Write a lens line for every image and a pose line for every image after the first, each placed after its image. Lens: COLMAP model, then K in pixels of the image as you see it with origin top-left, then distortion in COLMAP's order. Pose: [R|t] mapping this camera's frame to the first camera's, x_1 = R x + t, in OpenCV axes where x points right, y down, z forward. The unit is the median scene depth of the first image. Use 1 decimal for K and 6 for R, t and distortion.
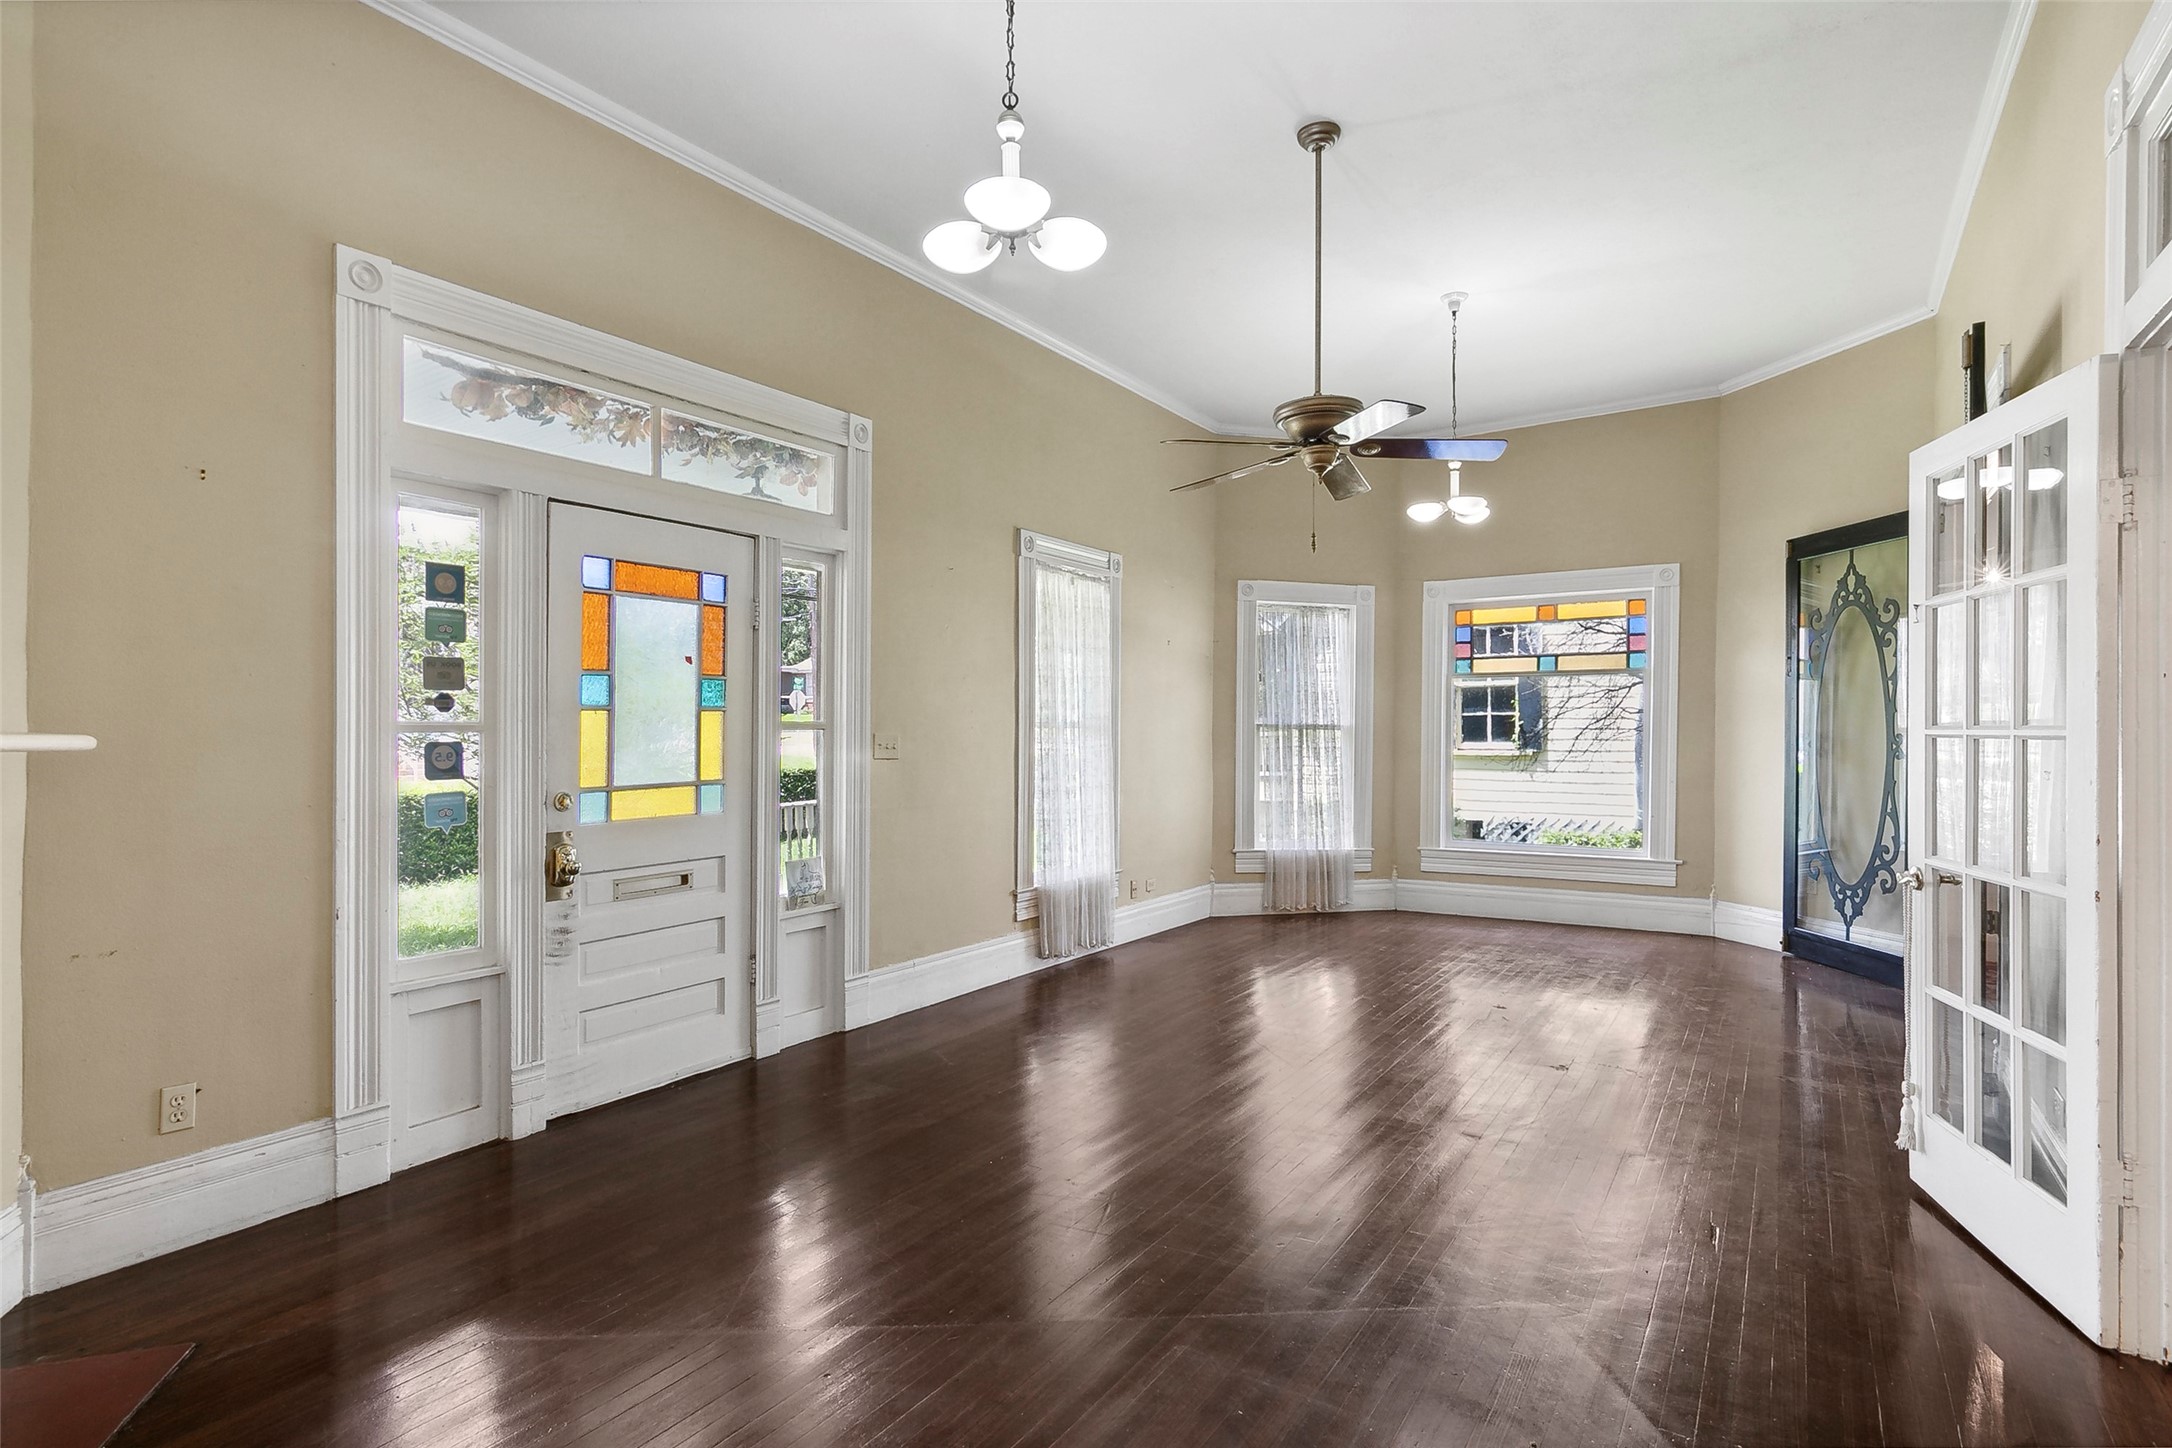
lens RADIAL K [[1110.8, 0, 1089.7], [0, 1110.8, 718.3], [0, 0, 1]] dist [0.000321, -0.000484]
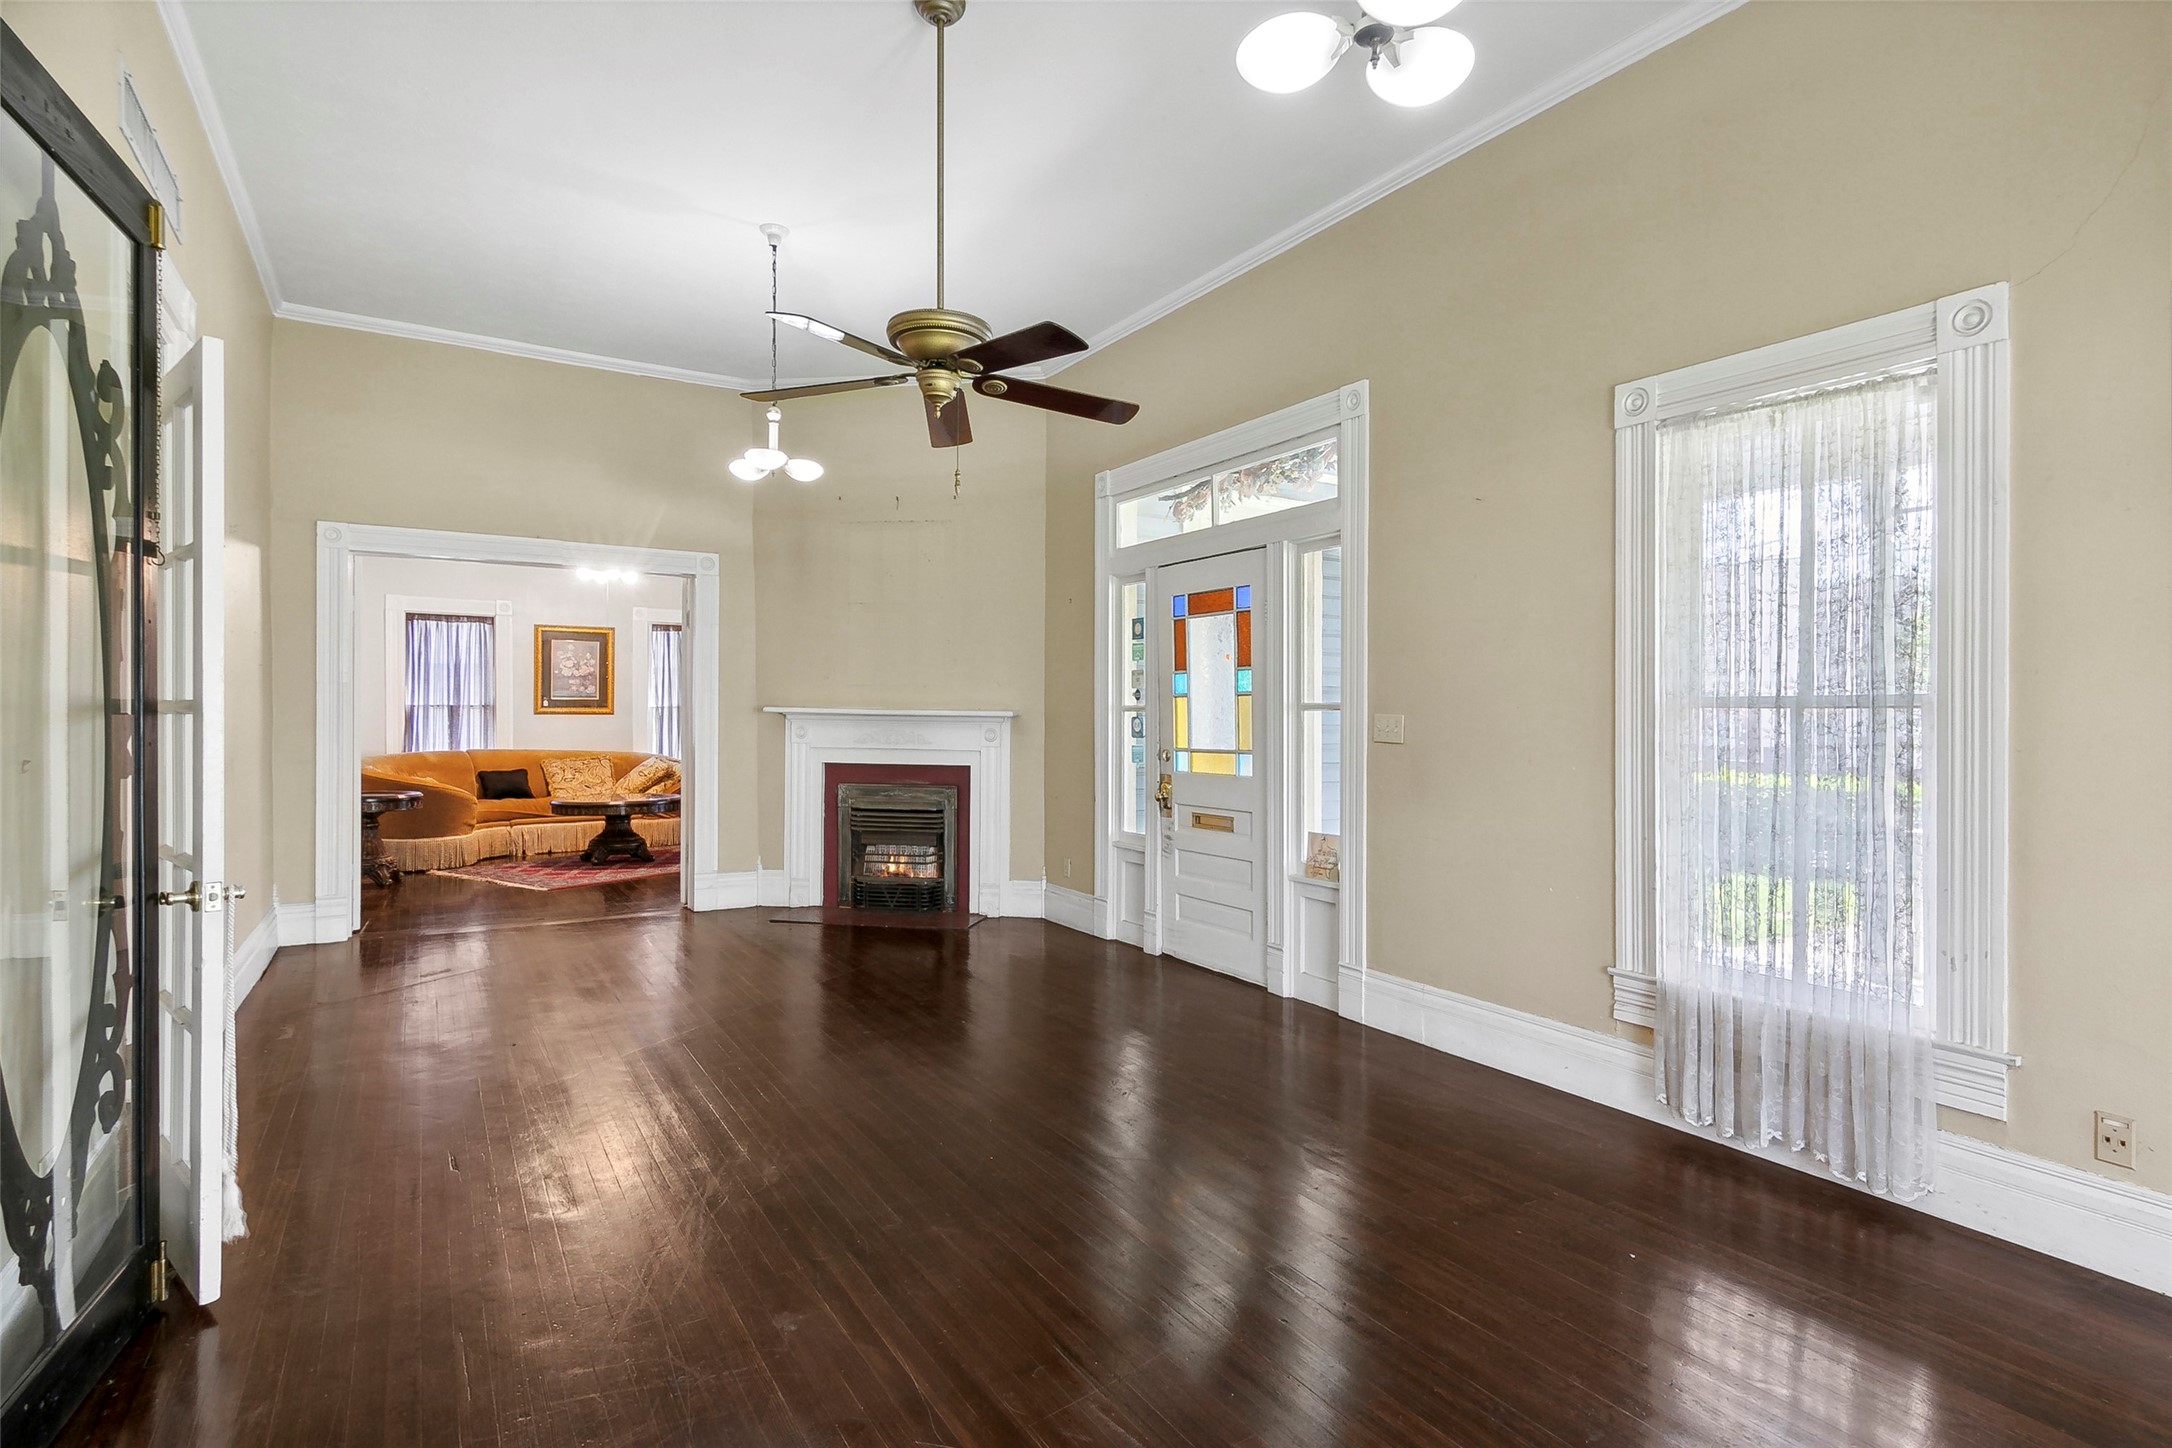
lens RADIAL K [[1110.8, 0, 1089.7], [0, 1110.8, 718.3], [0, 0, 1]] dist [0.000321, -0.000484]
pose [[-0.453438, -0.000934, -0.891287, 0.871756], [0.001714, 0.999997, -0.001920, 0.022098], [0.891286, -0.002398, -0.453435, 1.430058]]
